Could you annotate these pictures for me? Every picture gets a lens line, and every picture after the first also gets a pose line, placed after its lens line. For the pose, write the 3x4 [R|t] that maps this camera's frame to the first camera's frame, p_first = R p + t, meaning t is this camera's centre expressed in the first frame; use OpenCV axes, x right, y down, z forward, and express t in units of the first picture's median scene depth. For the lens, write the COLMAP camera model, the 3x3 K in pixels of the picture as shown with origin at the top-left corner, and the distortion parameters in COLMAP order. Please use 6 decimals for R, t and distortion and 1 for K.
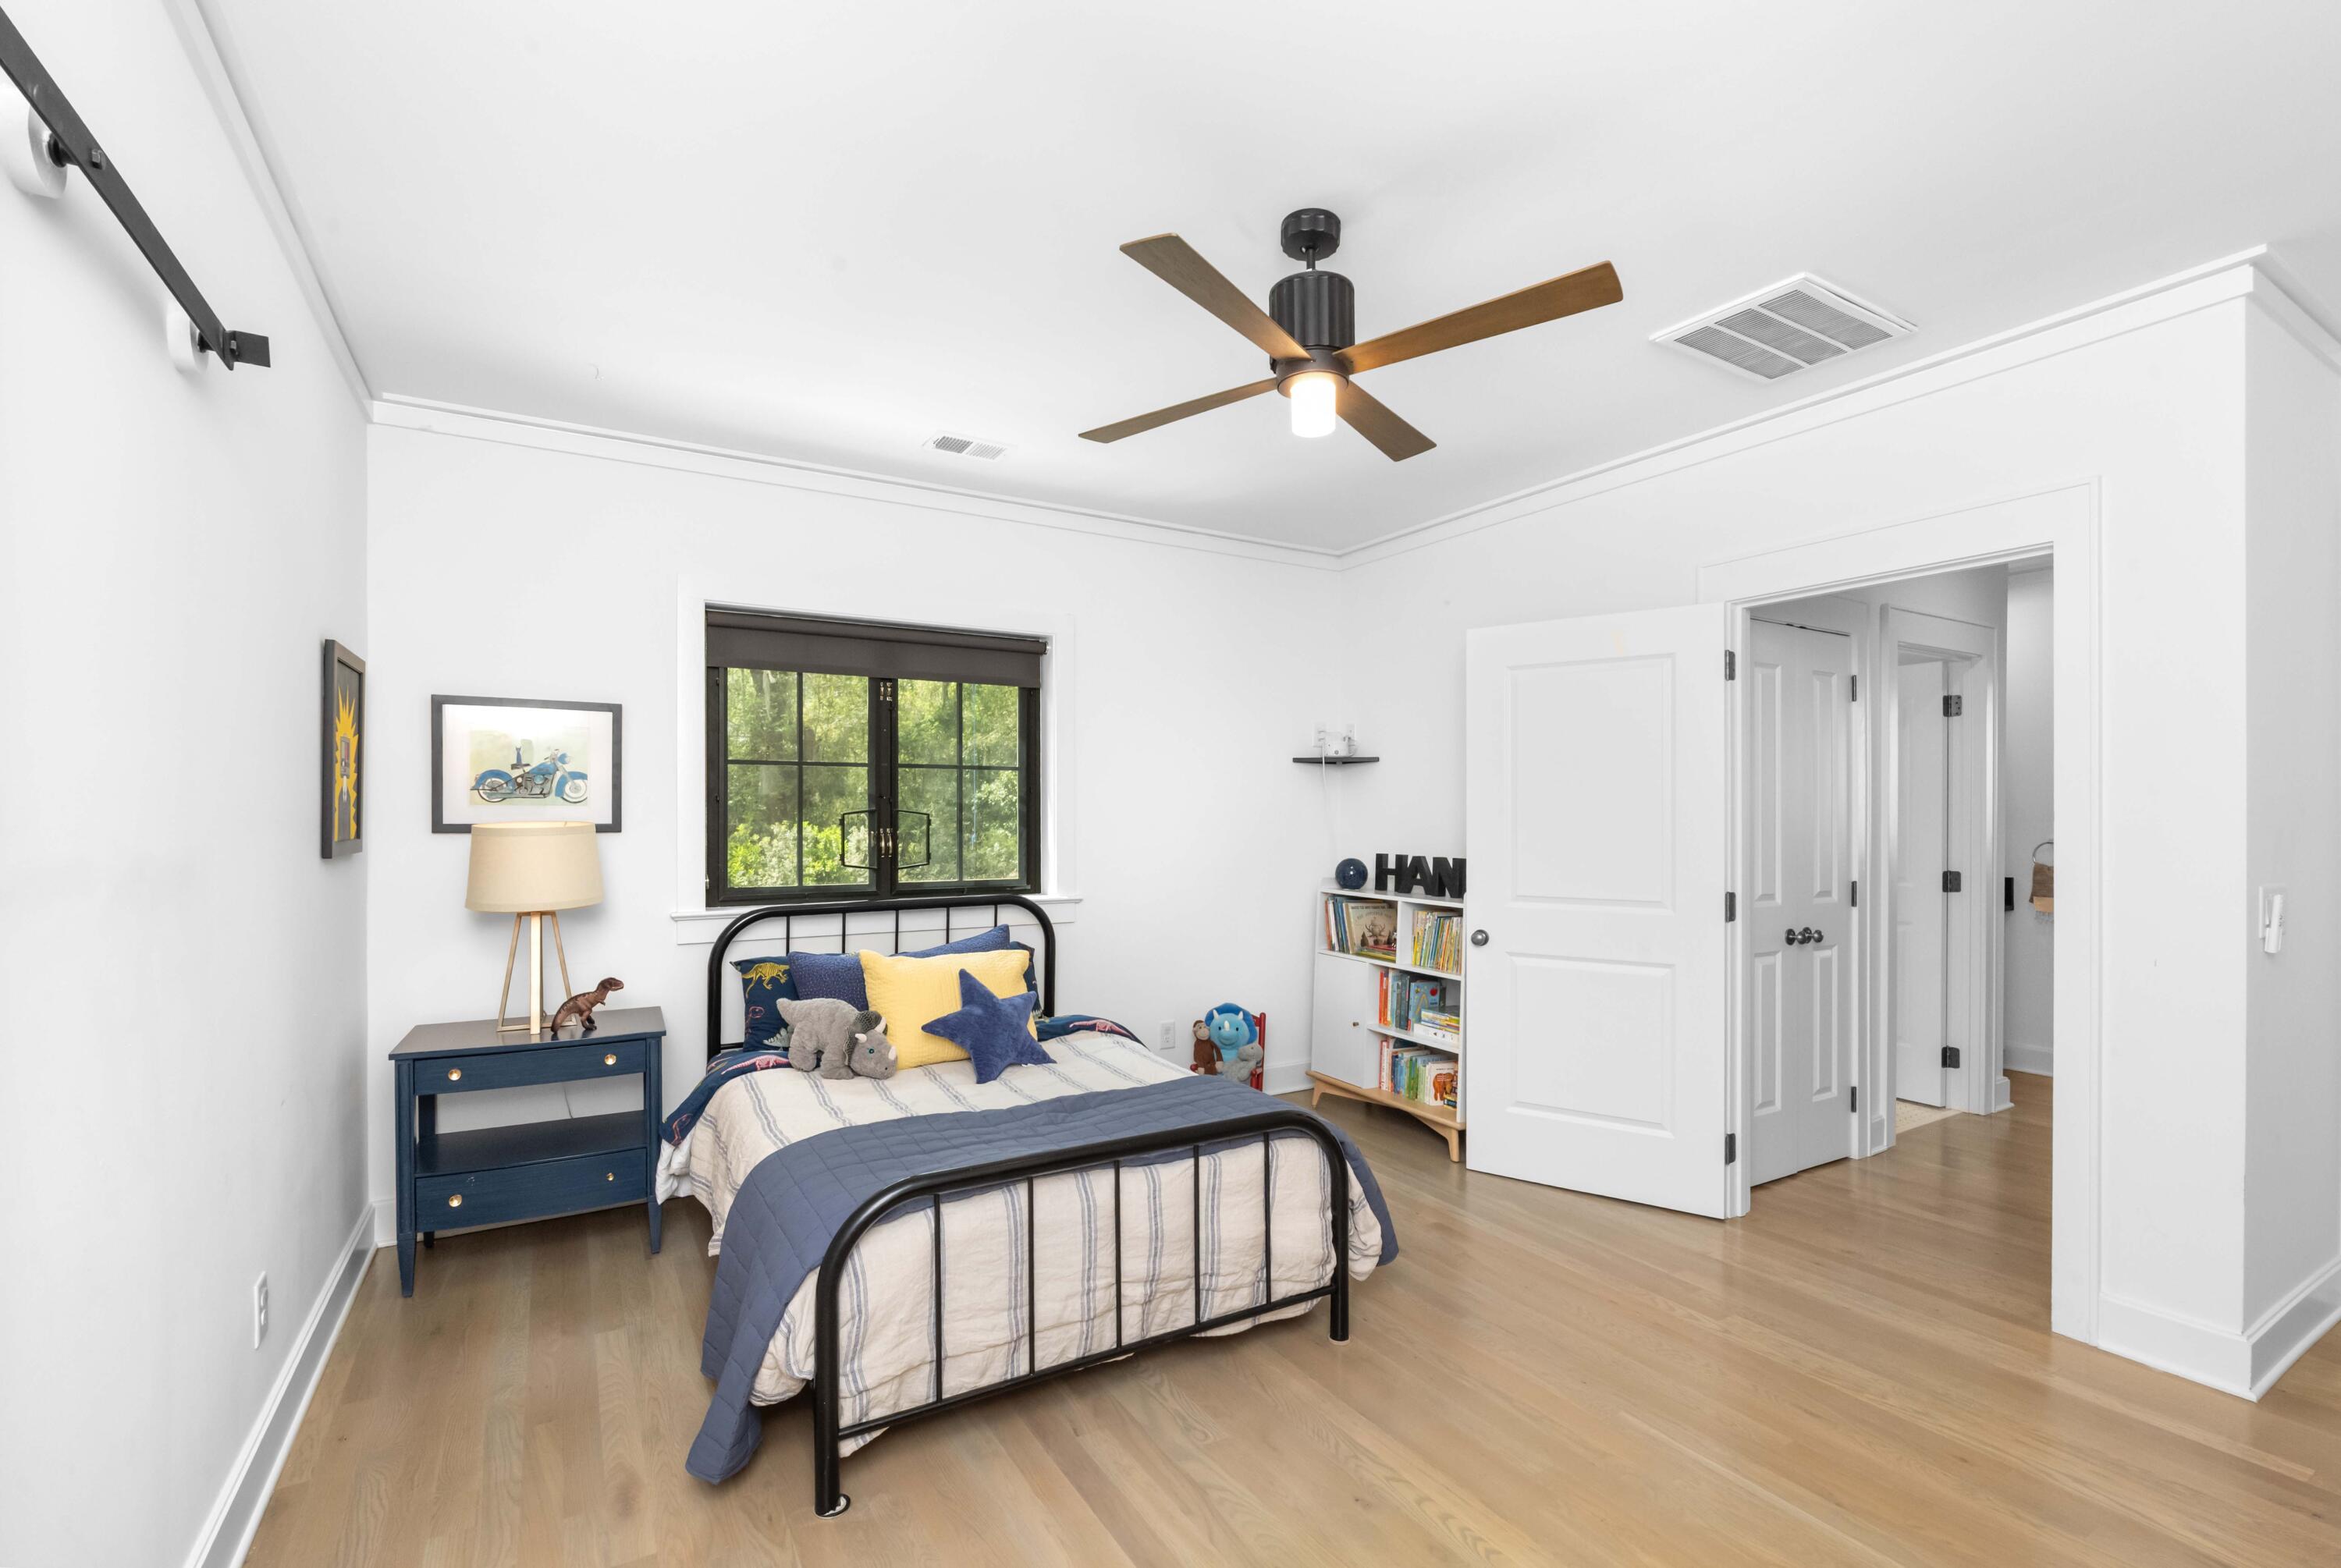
lens RADIAL K [[1031.3, 0, 1162.4], [0, 1031.3, 807.4], [0, 0, 1]] dist [-0.001222, -0.000339]
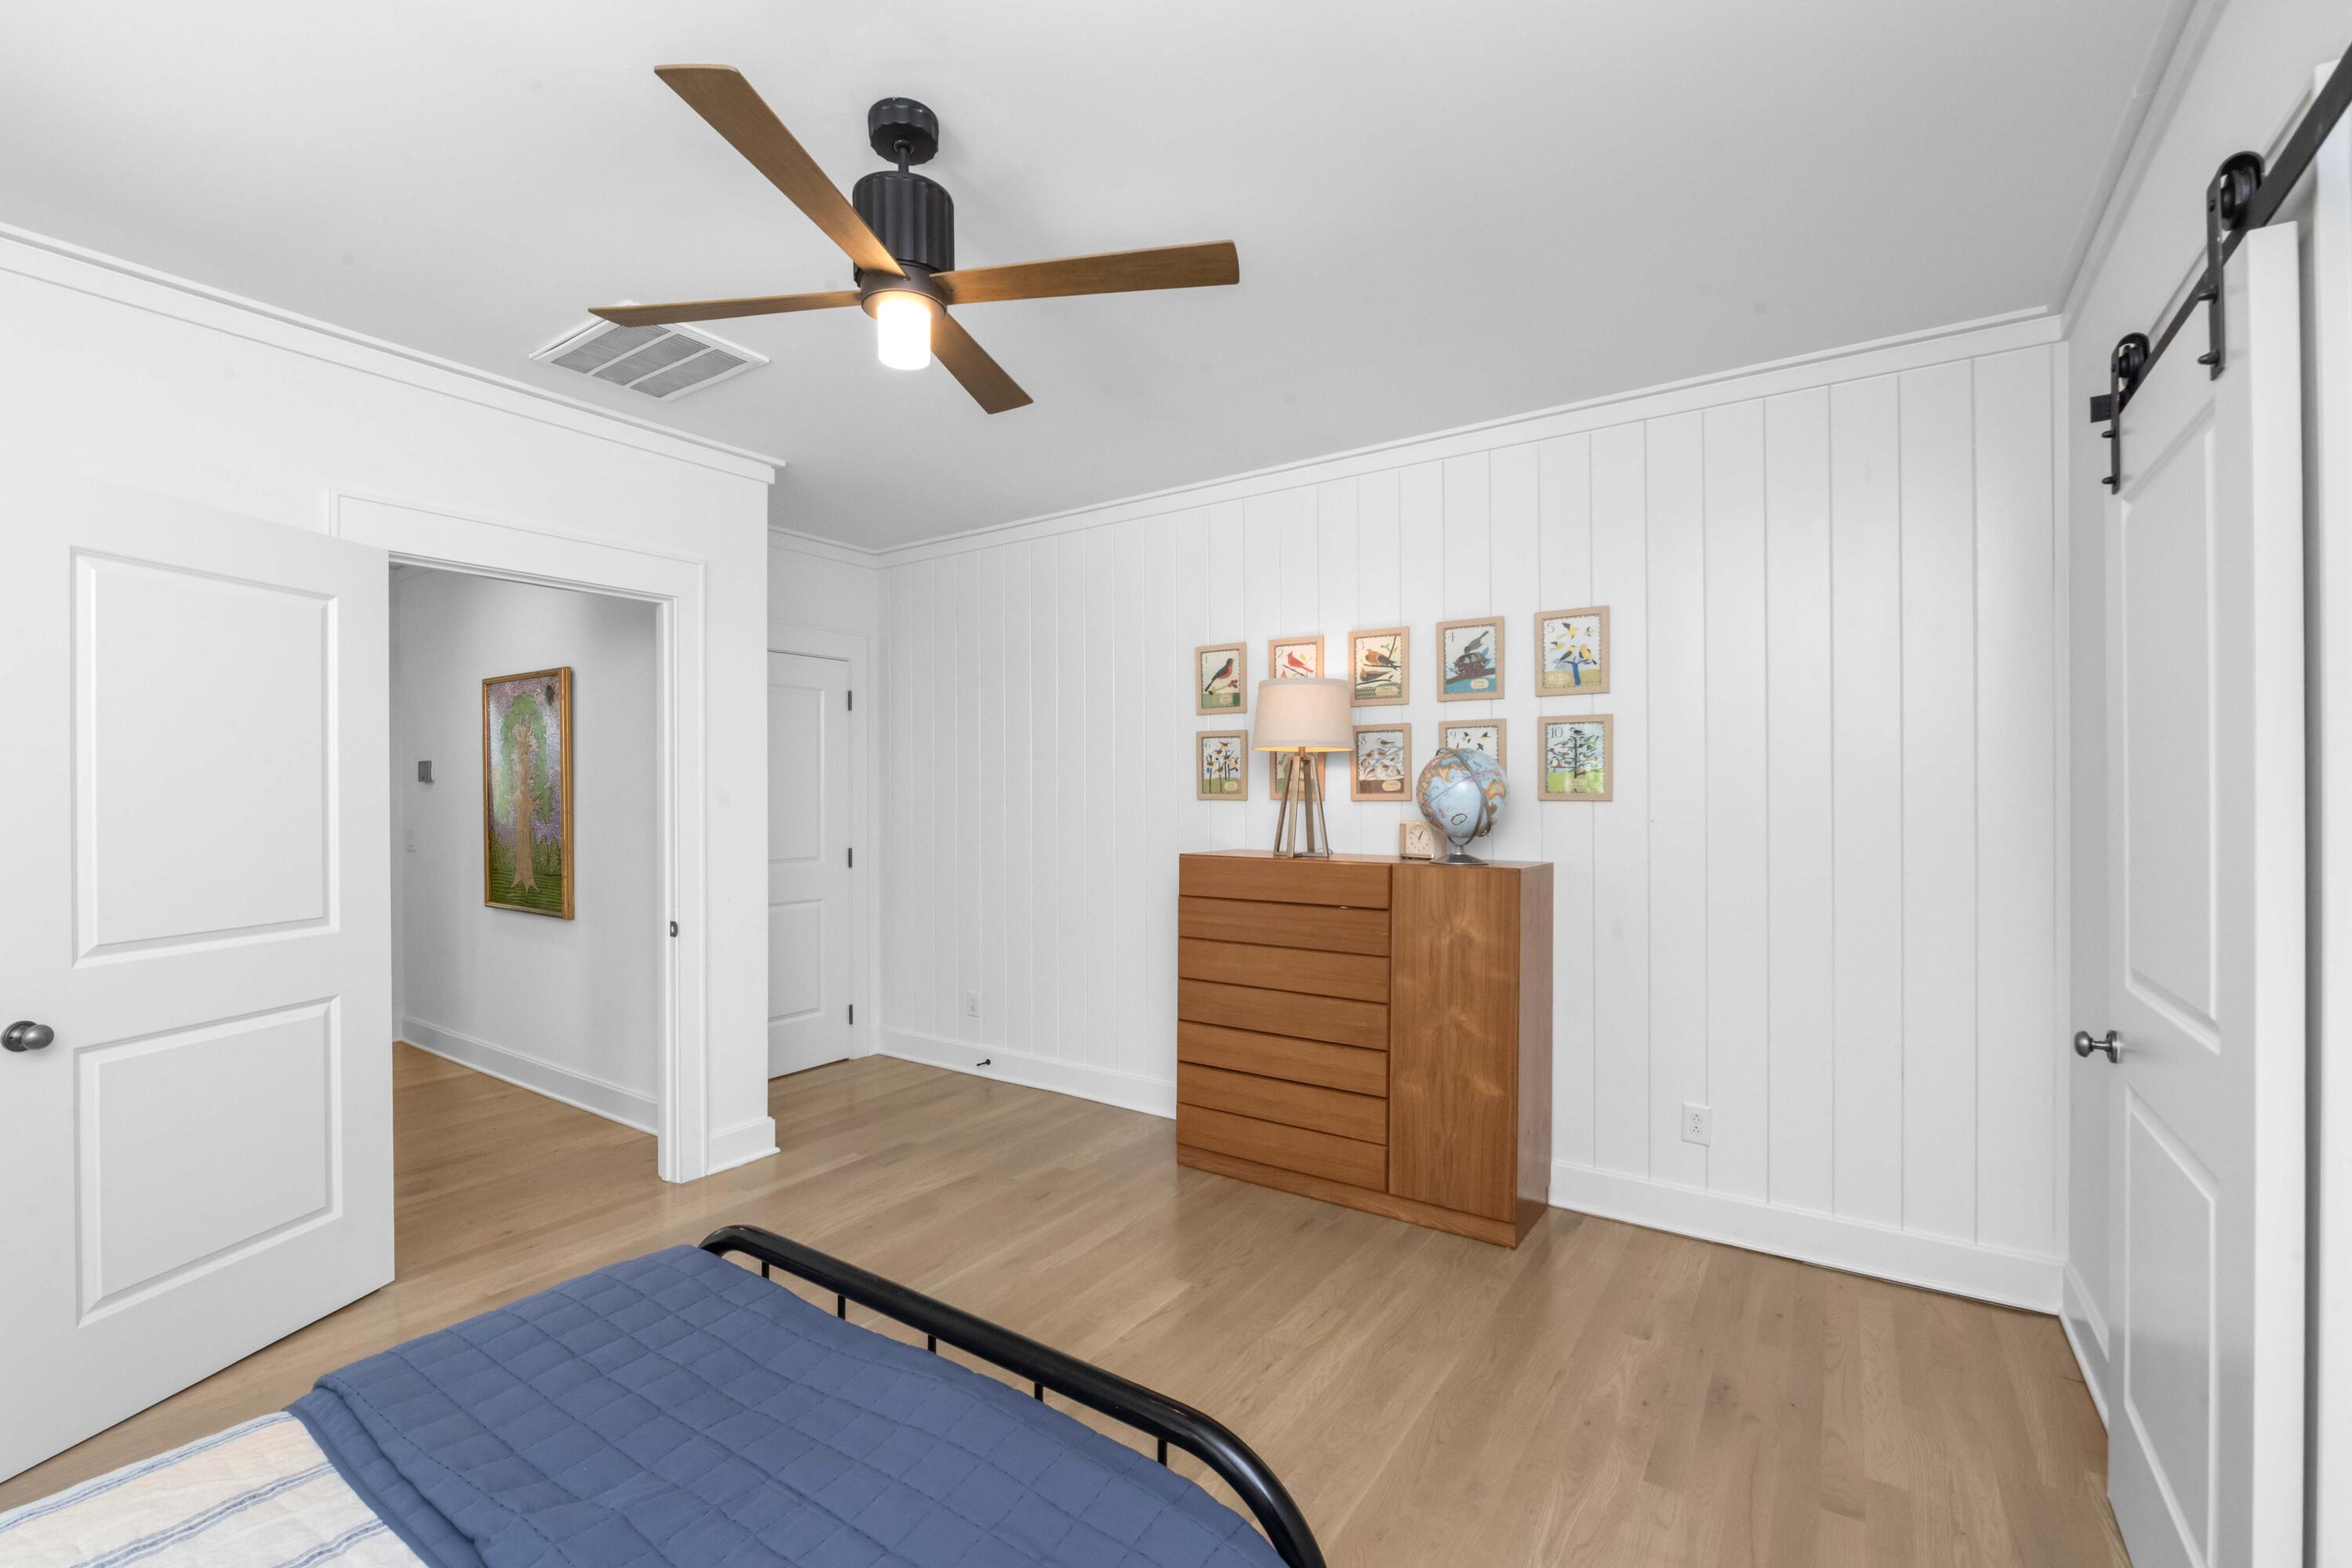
lens RADIAL K [[1002.1, 0, 1169.6], [0, 1002.1, 790.8], [0, 0, 1]] dist [-0.002350, -0.000161]
pose [[-0.412747, 0.004109, 0.910836, -0.585966], [-0.000100, 0.999990, -0.004556, -0.000058], [-0.910846, -0.001971, -0.412743, 0.943838]]
